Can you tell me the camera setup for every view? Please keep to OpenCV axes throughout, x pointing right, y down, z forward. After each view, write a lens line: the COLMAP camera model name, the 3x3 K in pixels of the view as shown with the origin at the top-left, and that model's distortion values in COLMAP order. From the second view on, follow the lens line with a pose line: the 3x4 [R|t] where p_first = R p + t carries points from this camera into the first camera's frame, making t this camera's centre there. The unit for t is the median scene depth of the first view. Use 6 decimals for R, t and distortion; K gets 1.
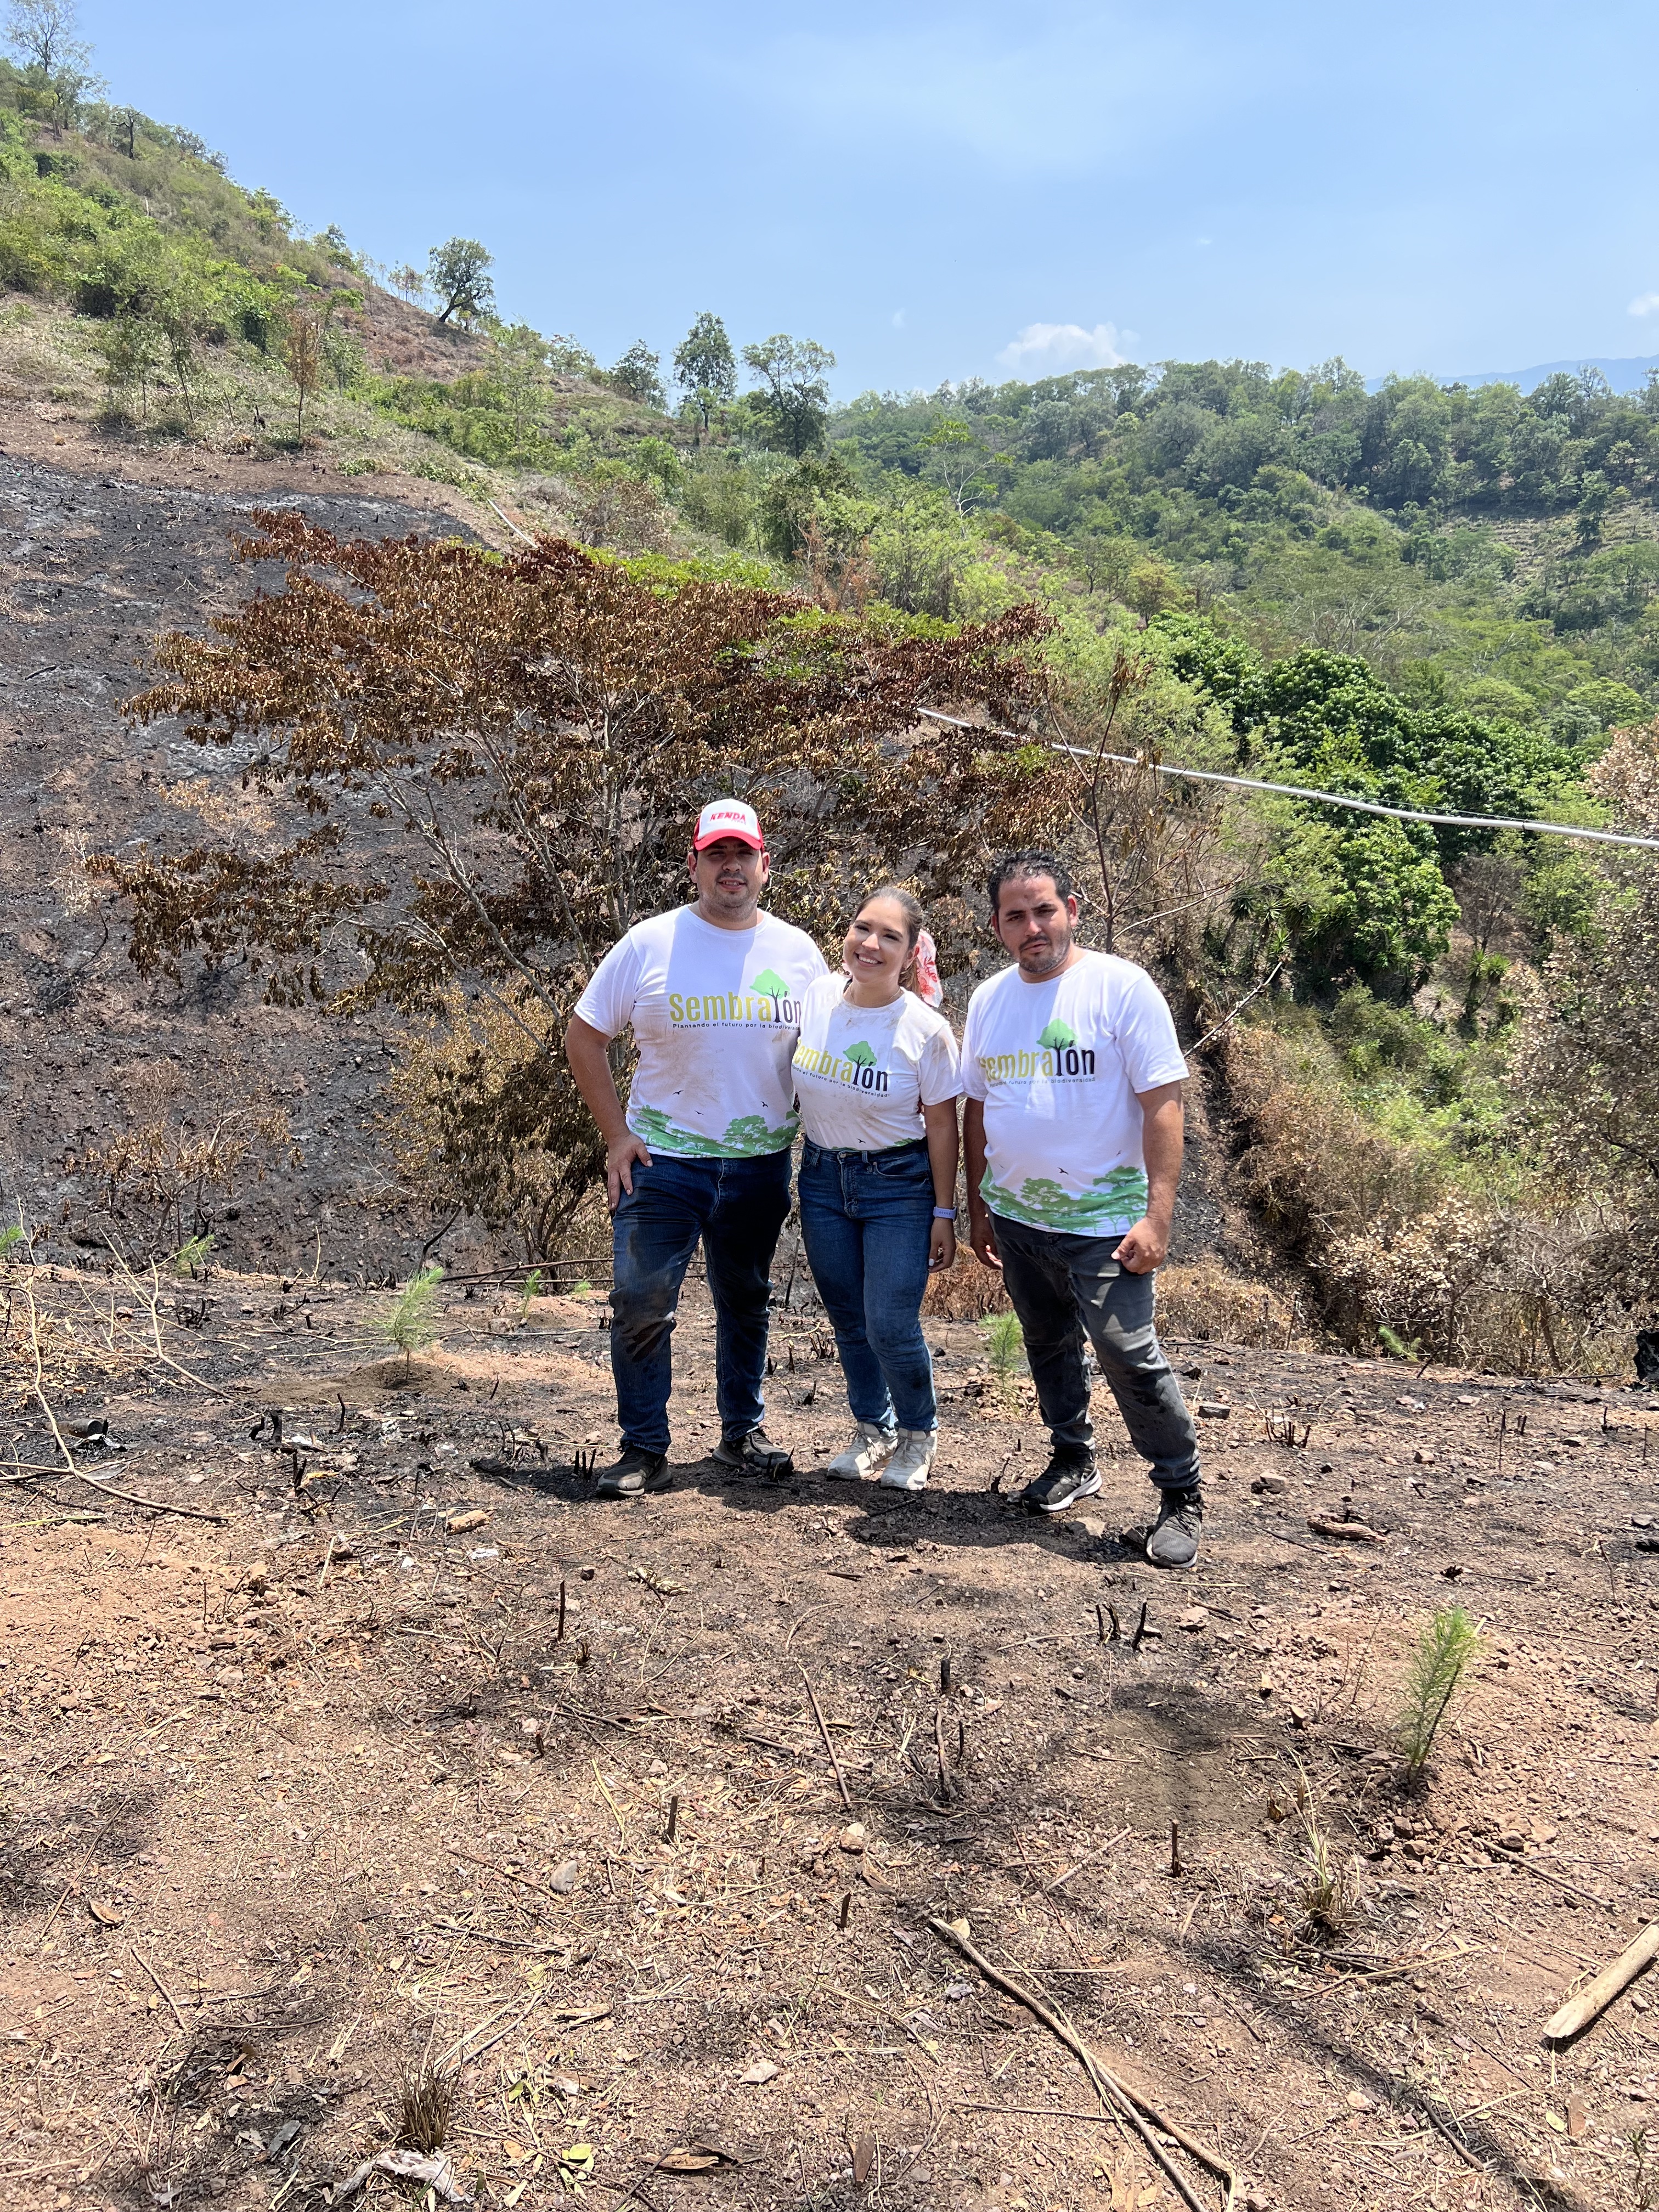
lens RADIAL K [[1666.8, 0, 835.5], [0, 1666.8, 1100.2], [0, 0, 1]] dist [0.024372, -0.029479]
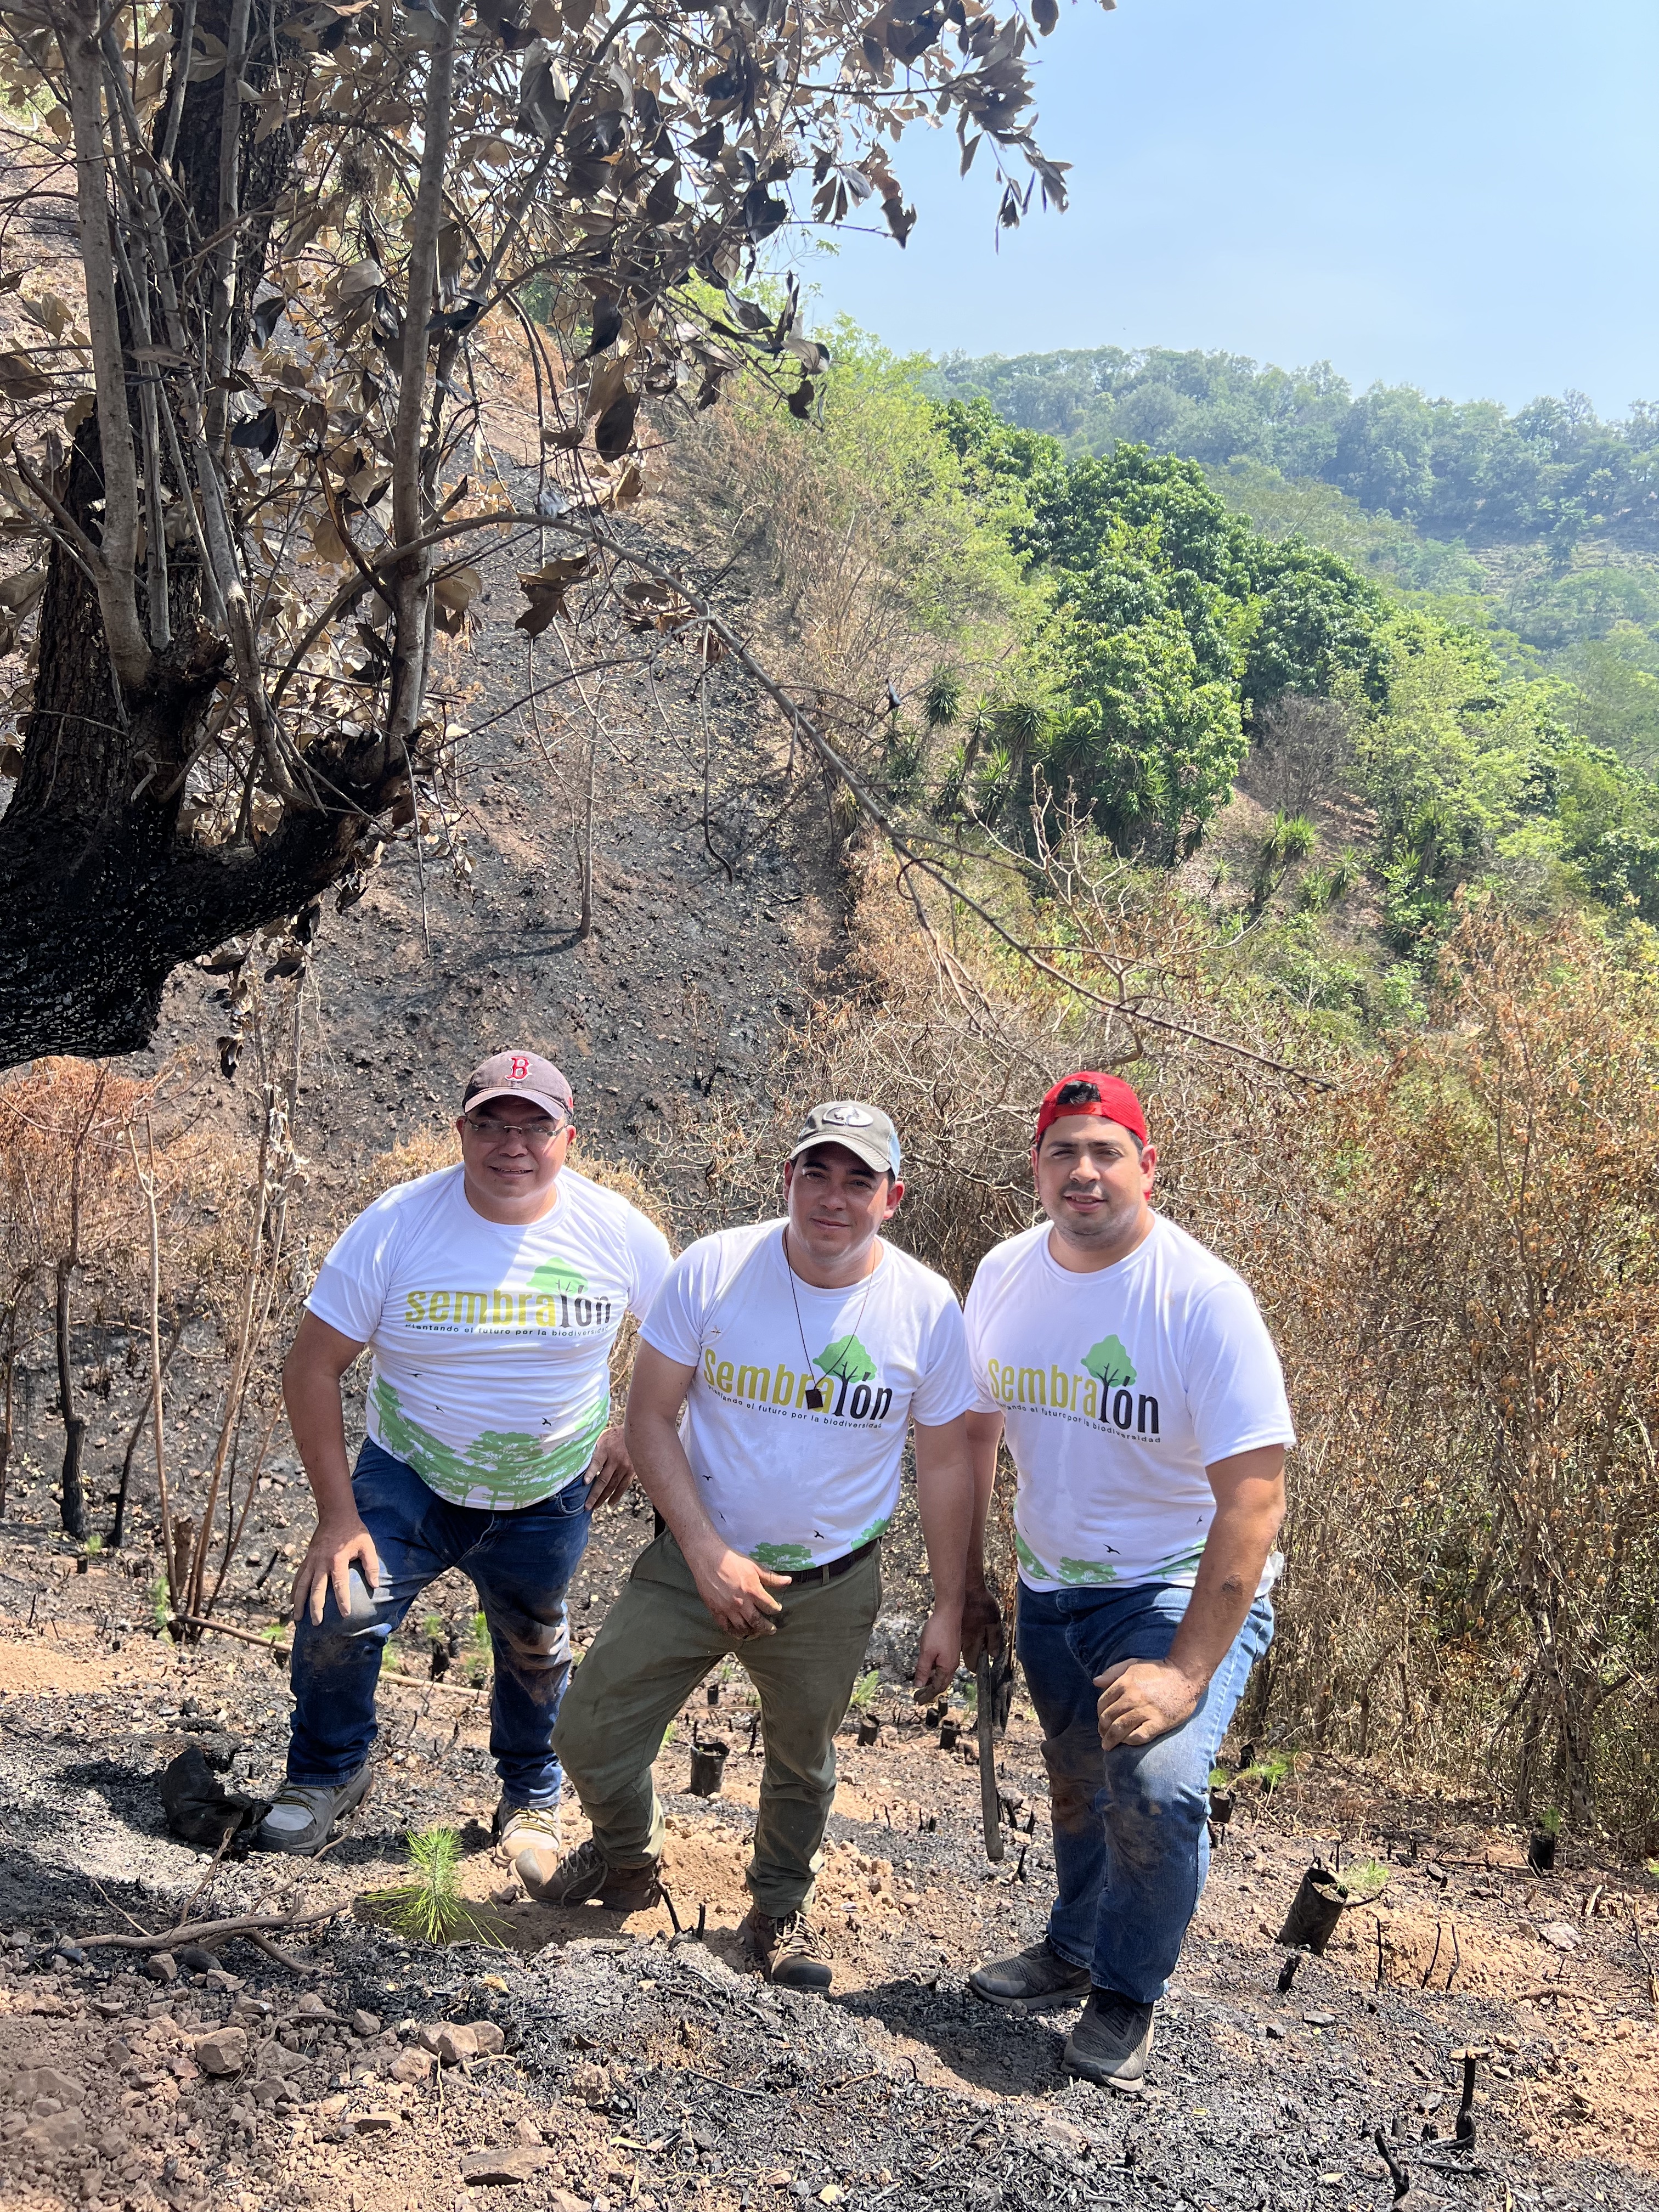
lens RADIAL K [[1666.8, 0, 830.6], [0, 1666.8, 1088.7], [0, 0, 1]] dist [0.024372, -0.029479]
pose [[0.995809, 0.086446, 0.029865, 0.157434], [-0.086457, 0.996255, -0.000941, 0.040430], [-0.029834, -0.001645, 0.999554, 0.246389]]
